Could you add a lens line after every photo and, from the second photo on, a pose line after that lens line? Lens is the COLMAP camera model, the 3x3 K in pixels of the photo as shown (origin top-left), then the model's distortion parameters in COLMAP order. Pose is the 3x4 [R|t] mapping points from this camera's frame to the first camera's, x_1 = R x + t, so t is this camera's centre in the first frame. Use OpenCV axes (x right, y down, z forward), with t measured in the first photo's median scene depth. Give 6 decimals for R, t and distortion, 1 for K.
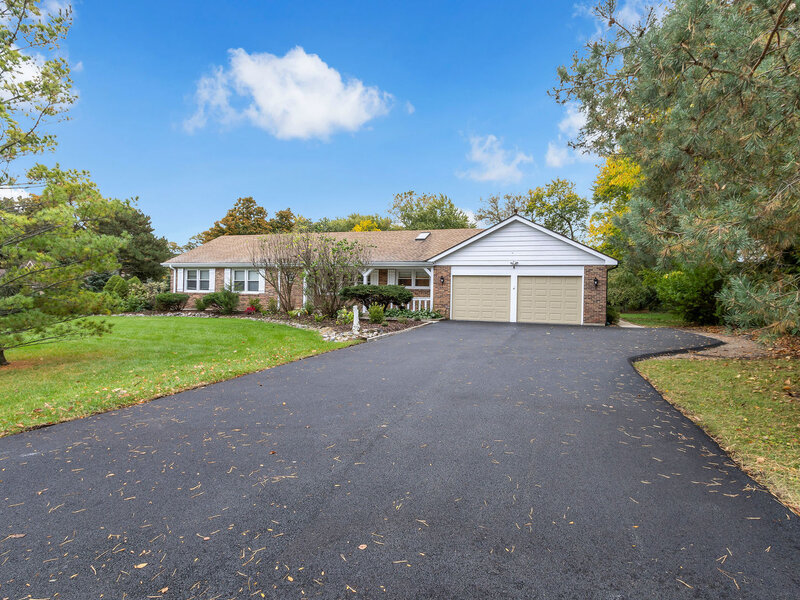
lens RADIAL K [[388.2, 0, 400.0], [0, 388.2, 300.0], [0, 0, 1]] dist [0.000946, 0.000112]
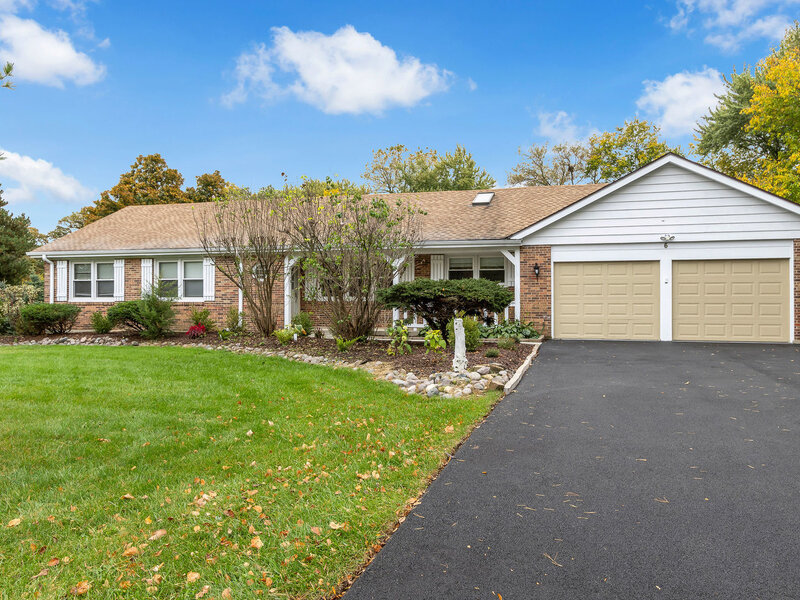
lens RADIAL K [[563.6, 0, 400.0], [0, 563.6, 300.0], [0, 0, 1]] dist [-0.001808, -0.002963]
pose [[0.998428, -0.021020, 0.051964, -0.114162], [0.021754, 0.999671, -0.013616, -0.000588], [-0.051660, 0.014725, 0.998556, 0.146273]]
